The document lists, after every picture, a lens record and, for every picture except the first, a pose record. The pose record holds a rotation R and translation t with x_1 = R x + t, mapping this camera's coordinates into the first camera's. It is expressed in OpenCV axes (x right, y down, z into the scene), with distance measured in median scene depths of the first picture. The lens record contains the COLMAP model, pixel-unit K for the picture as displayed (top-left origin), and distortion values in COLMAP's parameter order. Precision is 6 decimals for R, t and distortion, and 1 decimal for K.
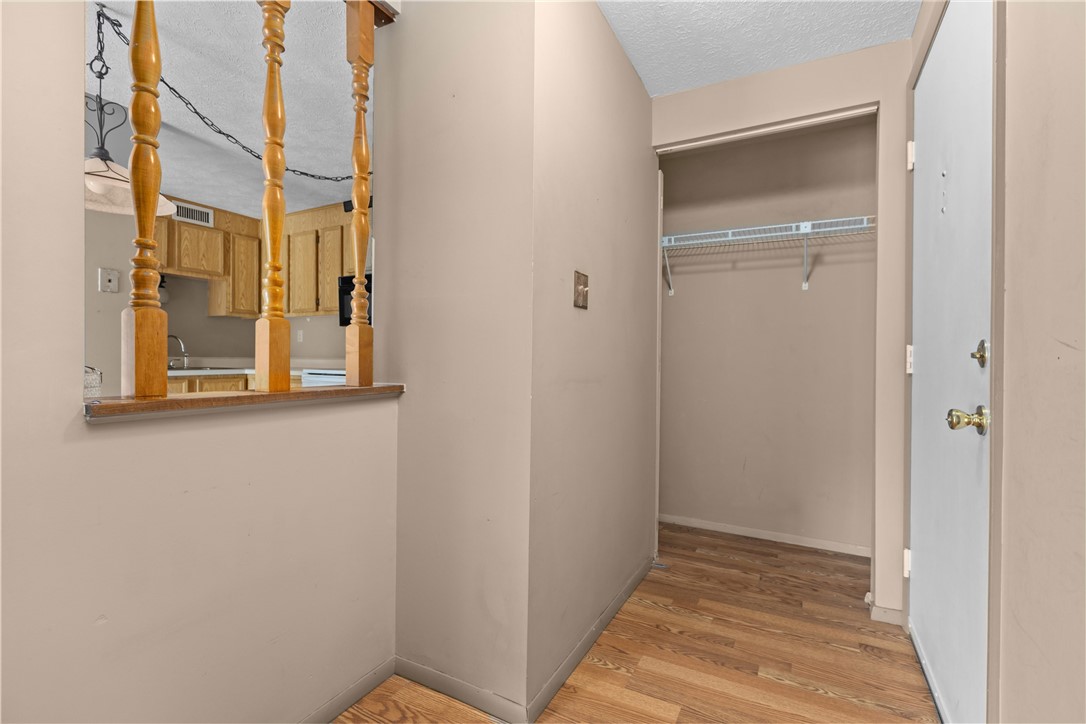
lens RADIAL K [[492.9, 0, 543.4], [0, 492.9, 358.4], [0, 0, 1]] dist [-0.004339, -0.001958]
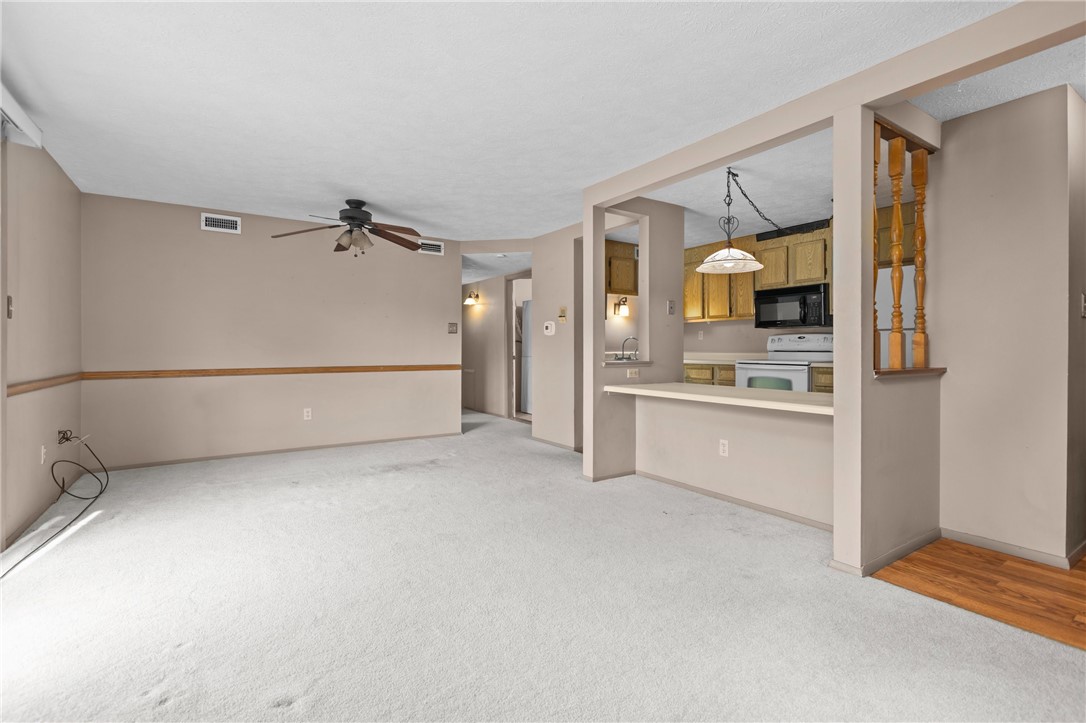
lens RADIAL K [[505.0, 0, 546.9], [0, 505.0, 351.3], [0, 0, 1]] dist [0.004485, 0.000213]
pose [[0.884996, -0.001805, -0.465596, -0.261026], [0.000345, 0.999995, -0.003221, 0.002741], [0.465599, 0.002690, 0.884992, -0.454625]]
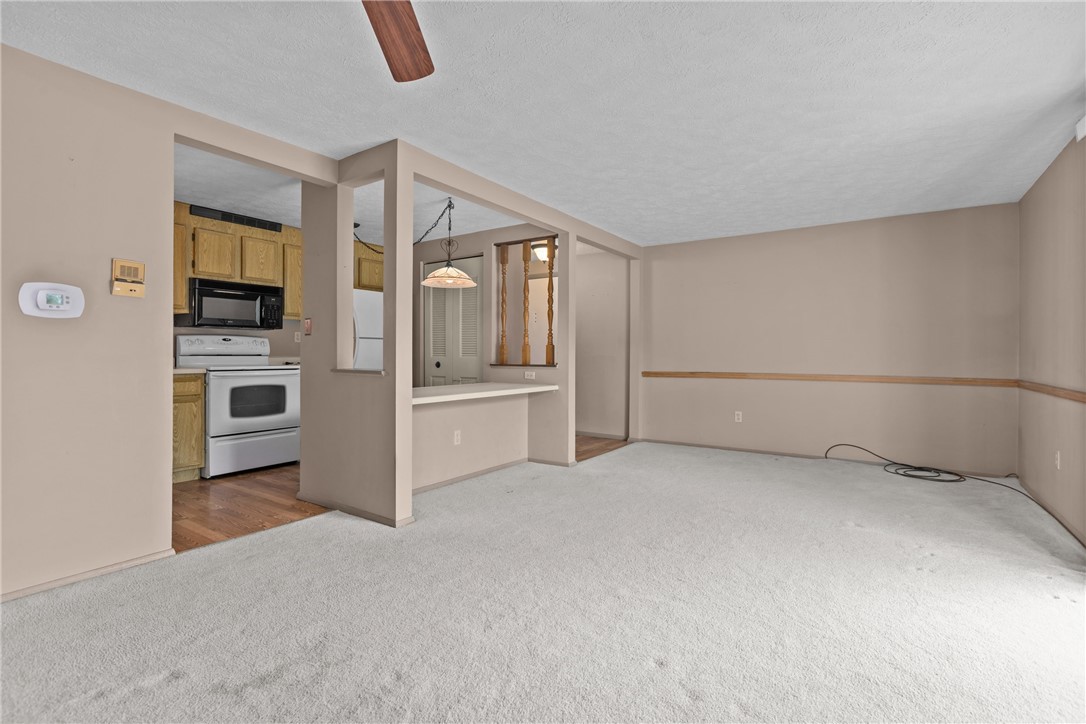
lens RADIAL K [[505.5, 0, 542.5], [0, 505.5, 356.6], [0, 0, 1]] dist [-0.004727, -0.000199]
pose [[0.089186, -0.008669, 0.995977, -1.336294], [0.002911, 0.999960, 0.008443, -0.005770], [-0.996011, 0.002147, 0.089207, 0.166395]]
